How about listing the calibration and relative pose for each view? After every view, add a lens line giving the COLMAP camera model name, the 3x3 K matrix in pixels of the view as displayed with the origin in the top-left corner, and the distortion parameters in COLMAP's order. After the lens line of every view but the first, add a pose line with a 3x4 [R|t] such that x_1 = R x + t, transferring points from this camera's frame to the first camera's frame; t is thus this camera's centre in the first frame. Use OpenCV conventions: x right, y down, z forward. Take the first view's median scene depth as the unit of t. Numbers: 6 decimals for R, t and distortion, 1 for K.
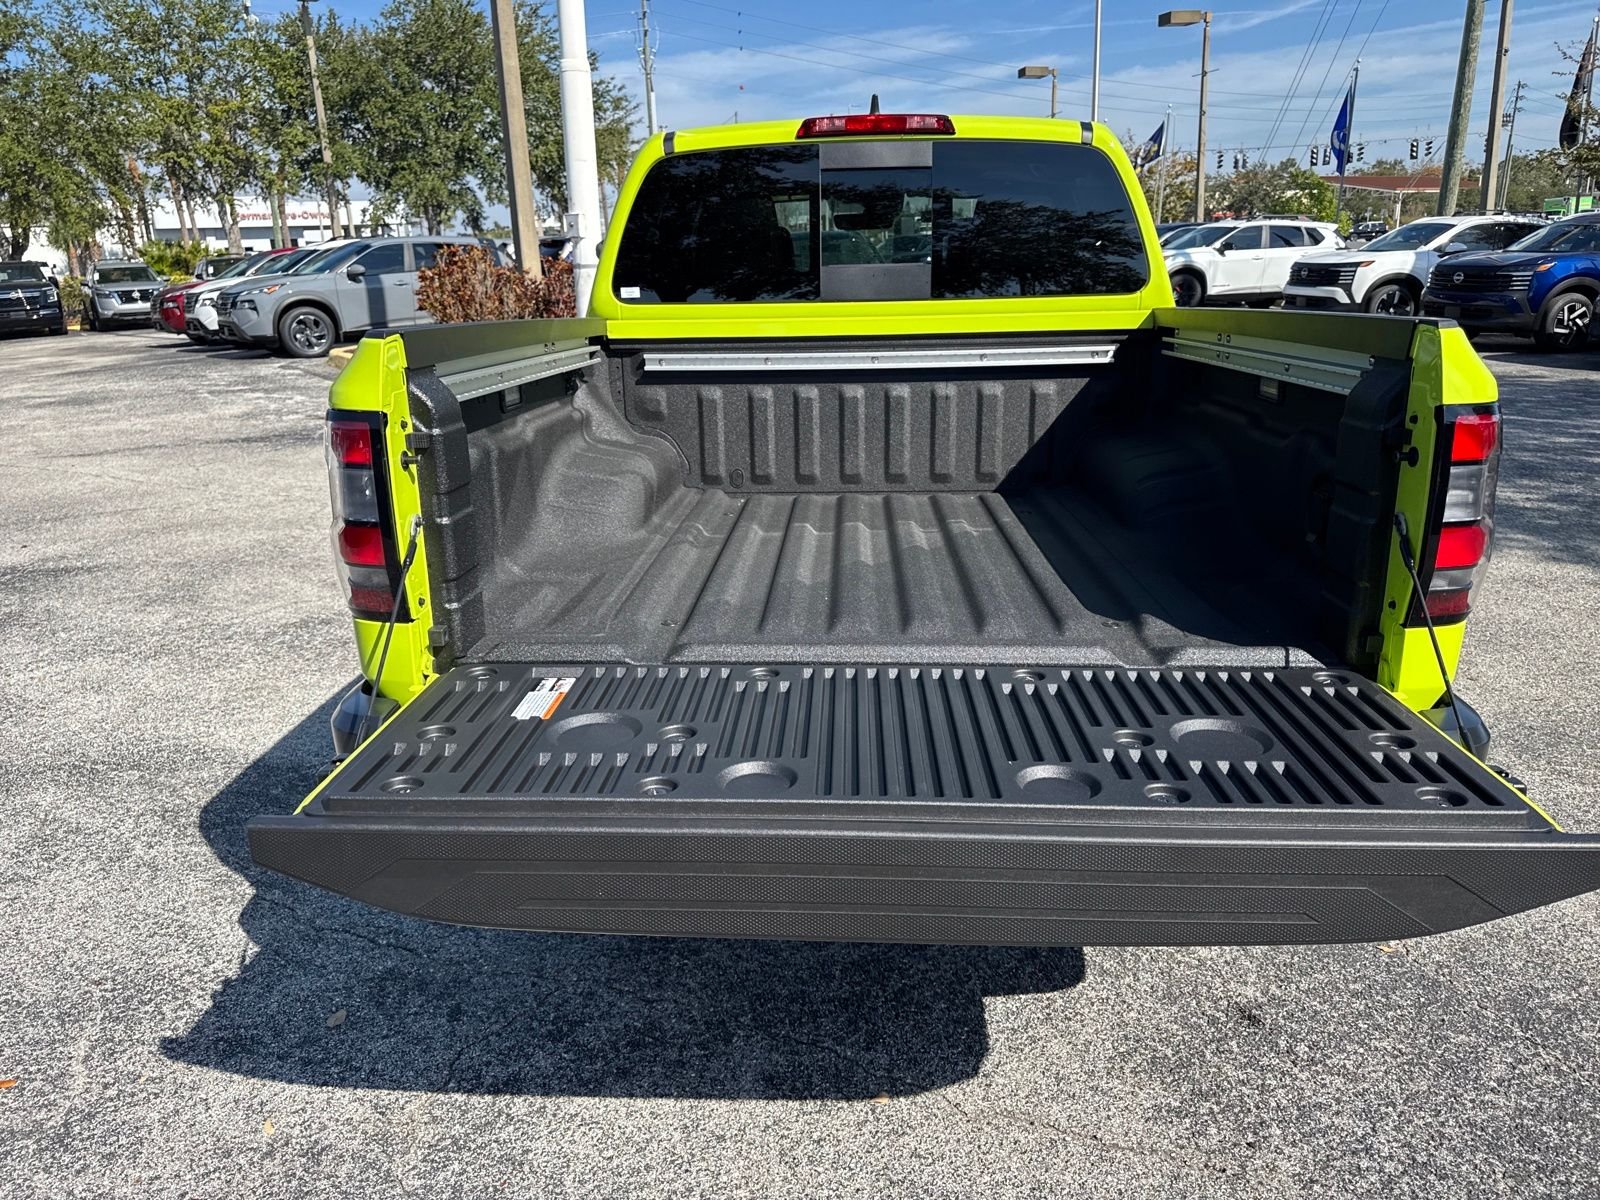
lens RADIAL K [[1179.5, 0, 800.0], [0, 1179.5, 600.0], [0, 0, 1]] dist [-0.000391, -0.000274]
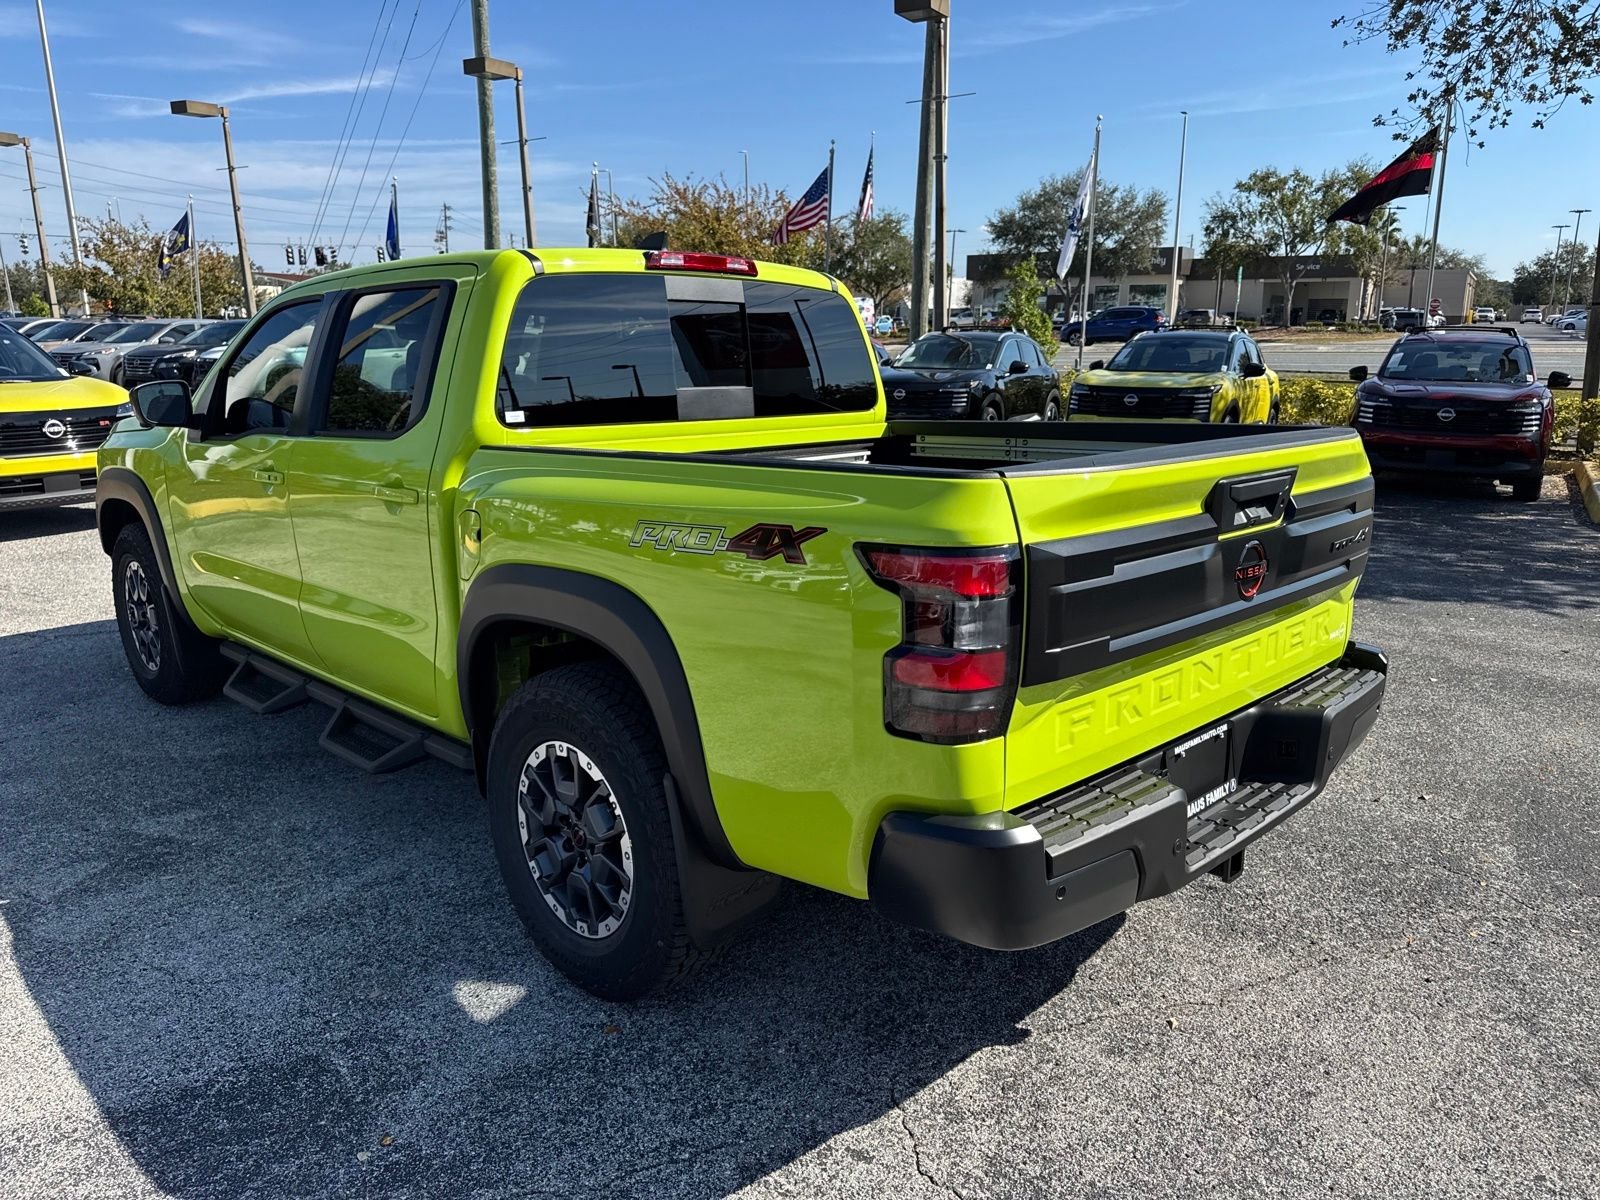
lens RADIAL K [[1154.3, 0, 845.5], [0, 1154.3, 602.6], [0, 0, 1]] dist [0.010634, 0.003824]
pose [[0.649671, -0.145284, 0.746204, -0.187542], [0.196415, 0.980320, 0.019860, -0.023552], [-0.734403, 0.133663, 0.665422, 0.061706]]
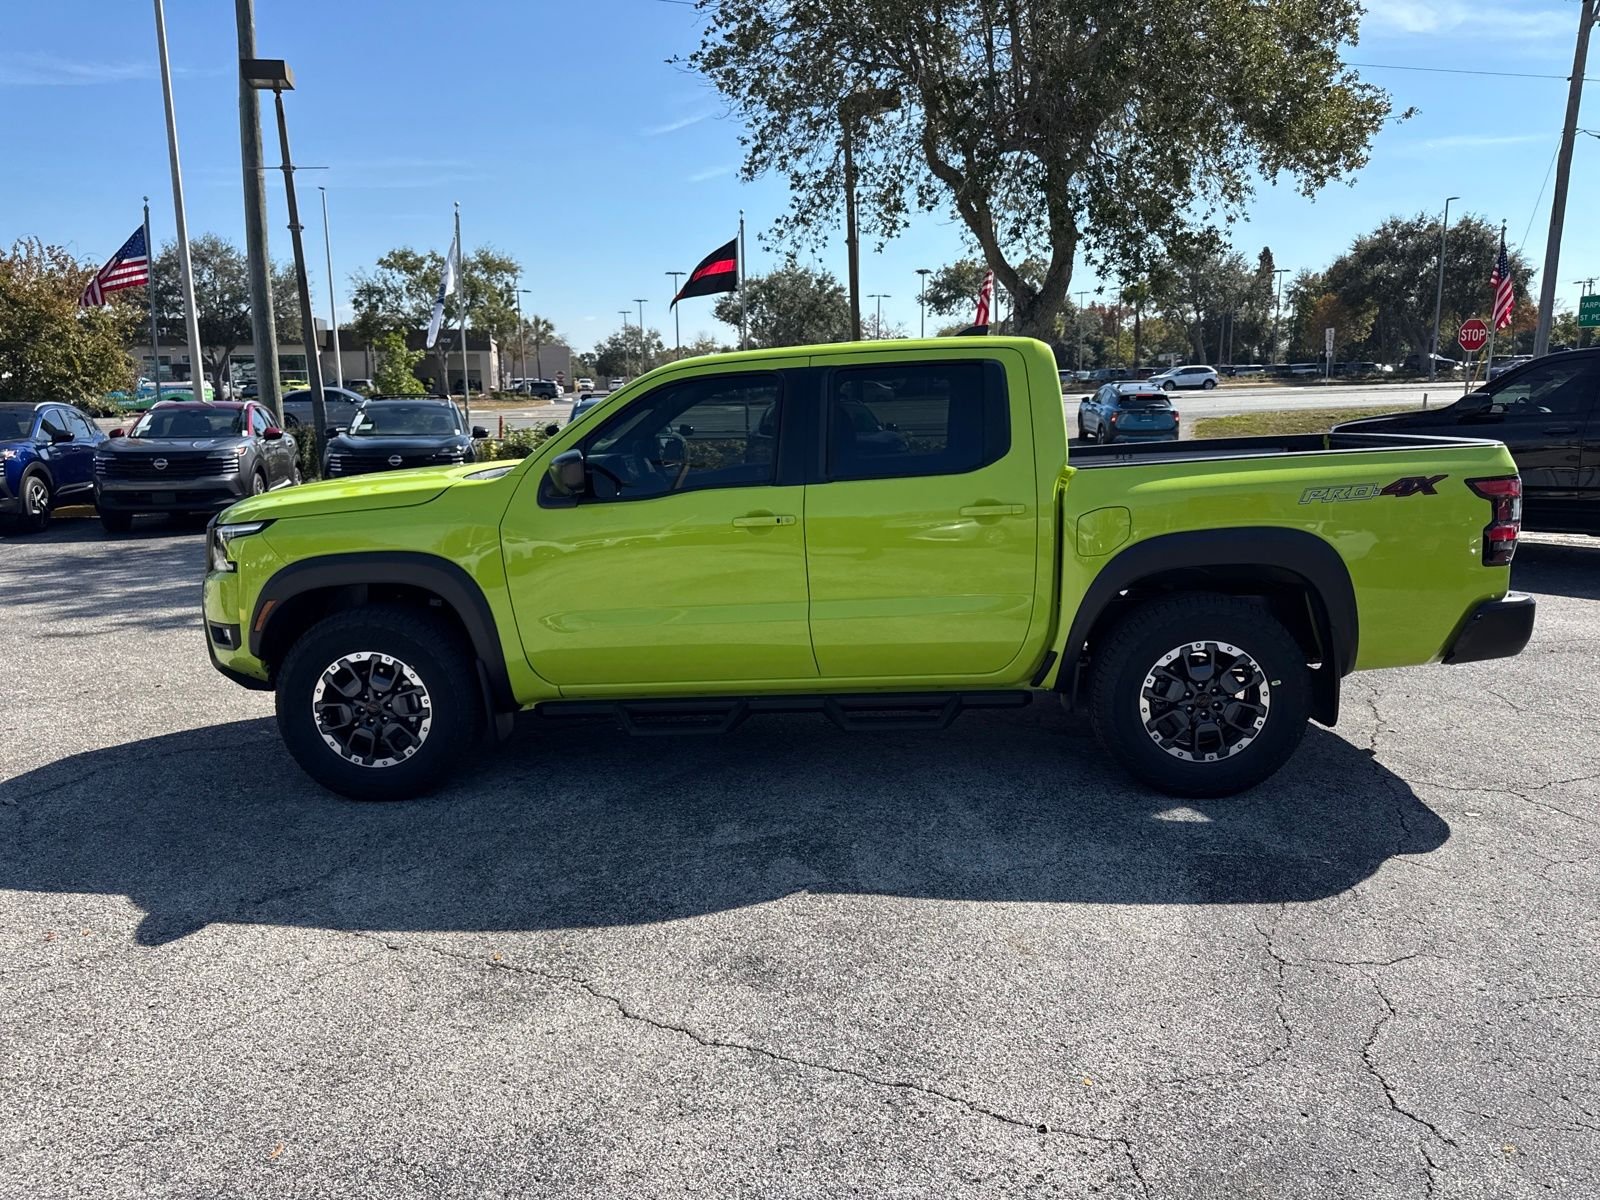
lens RADIAL K [[1130.4, 0, 800.0], [0, 1130.4, 600.0], [0, 0, 1]] dist [0.070932, -0.083459]
pose [[-0.008745, -0.150441, 0.988580, -0.409081], [0.301194, 0.942310, 0.146064, -0.105178], [-0.953523, 0.299032, 0.037072, 0.356814]]
